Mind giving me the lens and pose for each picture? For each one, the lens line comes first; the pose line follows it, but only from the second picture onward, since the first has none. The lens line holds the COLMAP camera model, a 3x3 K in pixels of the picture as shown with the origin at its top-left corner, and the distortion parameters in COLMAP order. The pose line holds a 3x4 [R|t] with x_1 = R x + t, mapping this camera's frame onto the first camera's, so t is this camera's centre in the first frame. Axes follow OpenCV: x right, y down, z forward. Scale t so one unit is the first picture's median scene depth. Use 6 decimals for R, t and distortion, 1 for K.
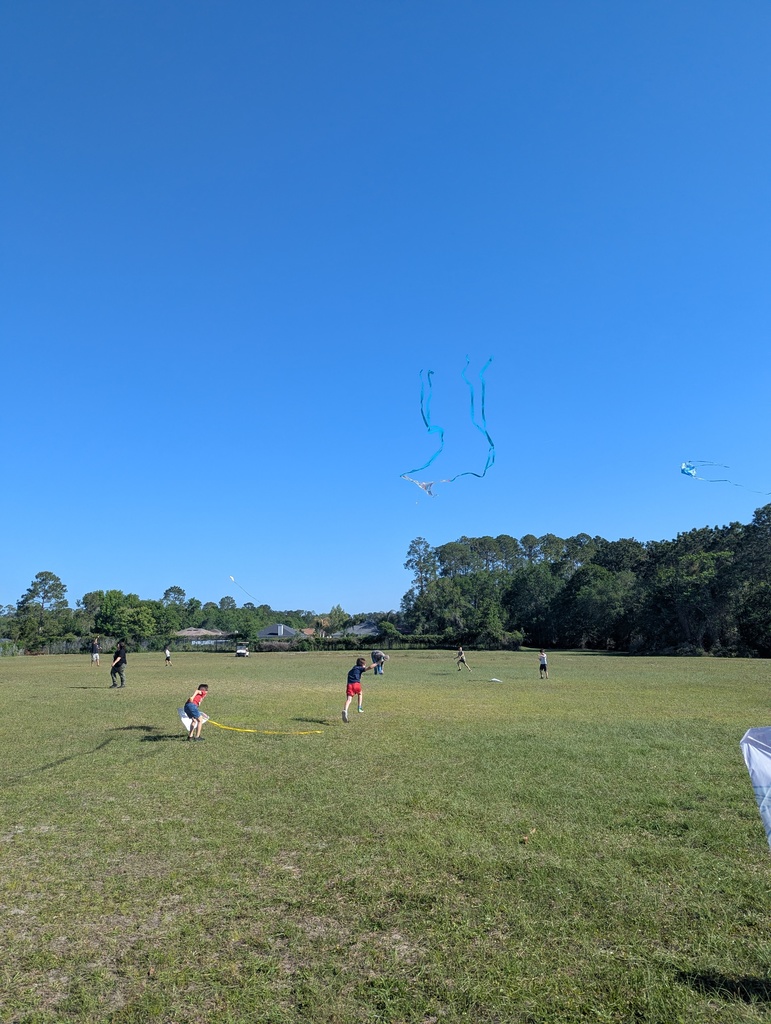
lens RADIAL K [[706.1, 0, 380.7], [0, 706.1, 509.1], [0, 0, 1]] dist [0.034263, -0.001447]
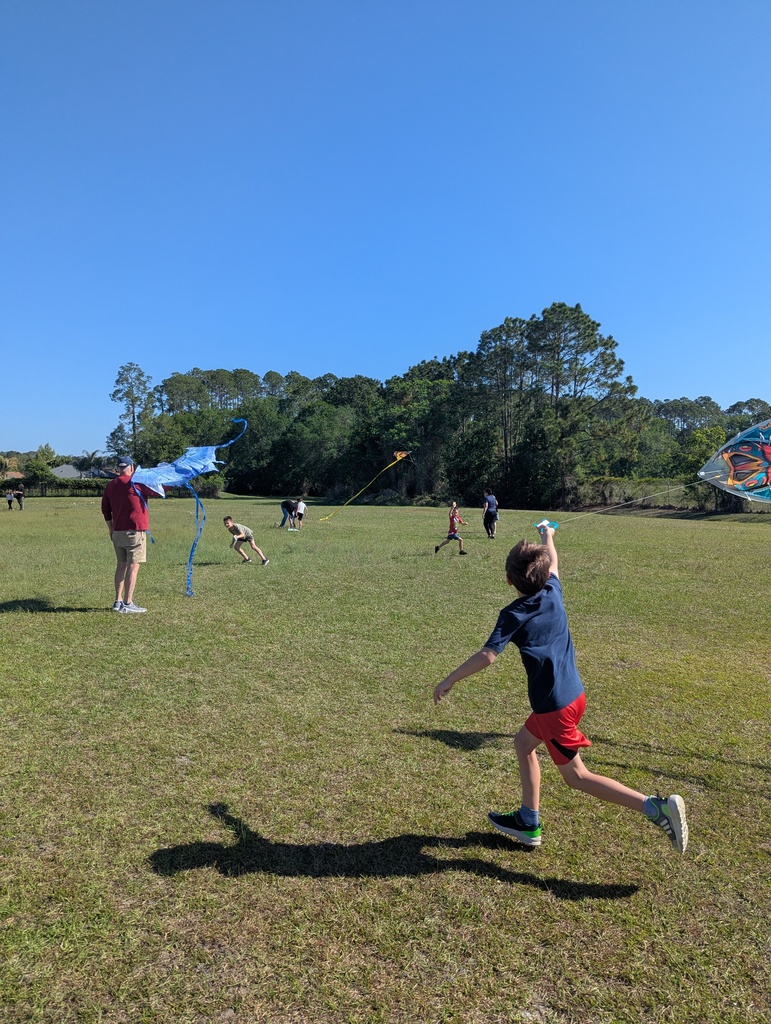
lens RADIAL K [[706.1, 0, 386.7], [0, 706.1, 514.4], [0, 0, 1]] dist [0.034263, -0.001447]
pose [[0.946549, -0.005820, 0.322507, 0.070801], [-0.065436, 0.975583, 0.209658, 0.019535], [-0.315853, -0.219555, 0.923056, 0.103967]]
